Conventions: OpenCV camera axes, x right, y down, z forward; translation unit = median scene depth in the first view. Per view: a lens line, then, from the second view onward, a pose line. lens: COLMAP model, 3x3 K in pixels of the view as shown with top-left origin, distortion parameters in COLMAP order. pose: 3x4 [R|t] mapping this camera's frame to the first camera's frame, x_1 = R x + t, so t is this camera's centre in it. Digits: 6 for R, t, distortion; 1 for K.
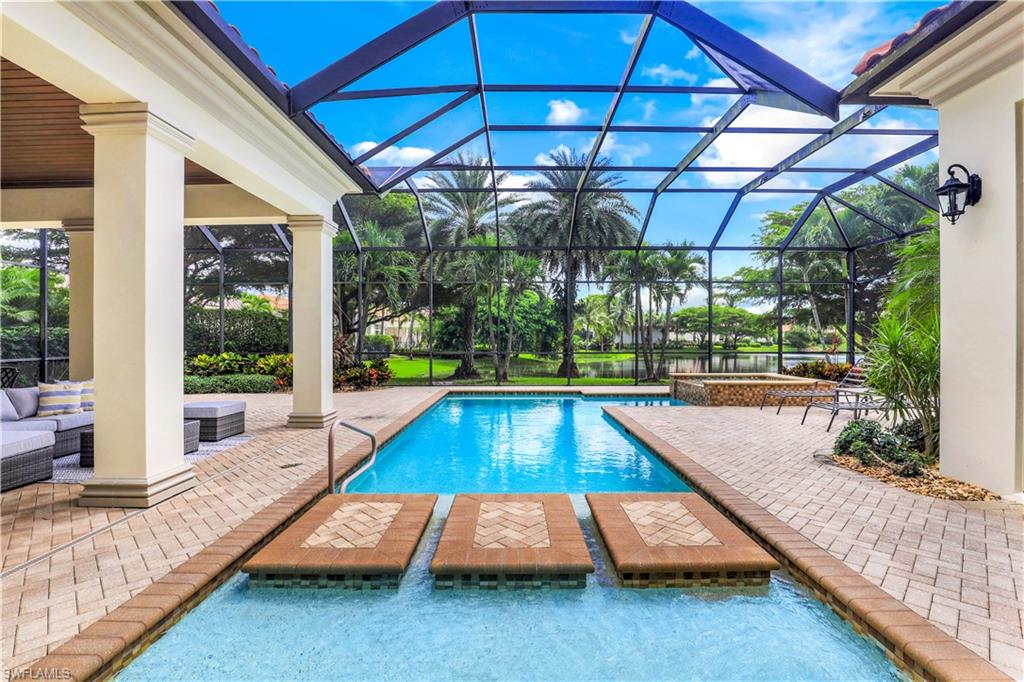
lens RADIAL K [[471.9, 0, 517.0], [0, 471.9, 341.2], [0, 0, 1]] dist [-0.023807, -0.000381]
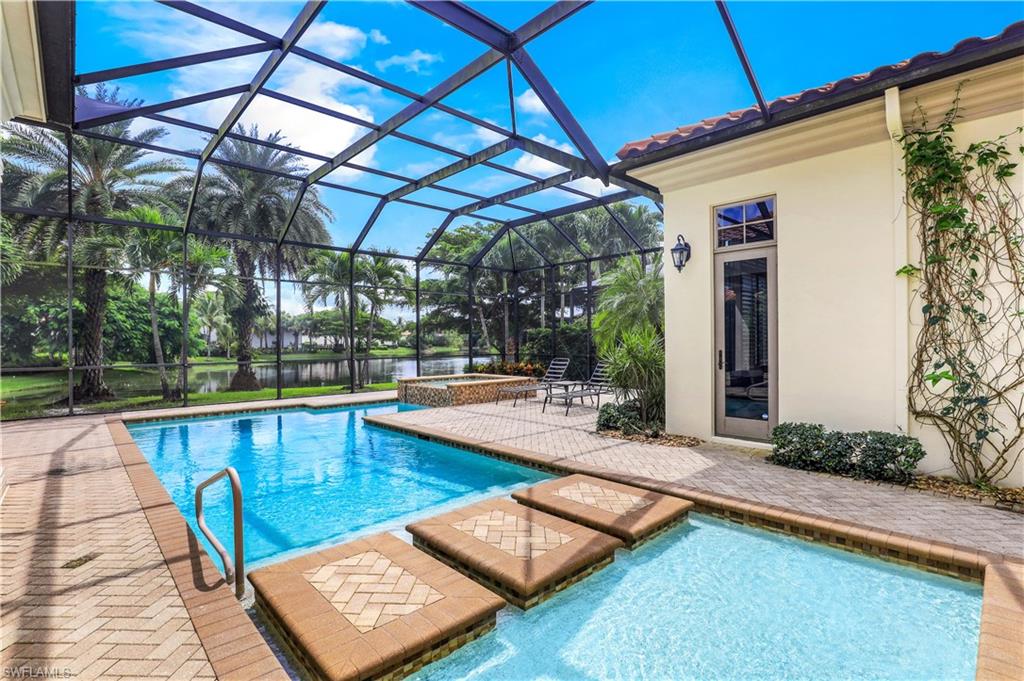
lens RADIAL K [[481.2, 0, 514.2], [0, 481.2, 338.3], [0, 0, 1]] dist [-0.026120, -0.000154]
pose [[0.729674, 0.000611, 0.683795, -0.203090], [0.008660, 0.999911, -0.010135, -0.005564], [-0.683740, 0.013317, 0.729604, 0.068241]]
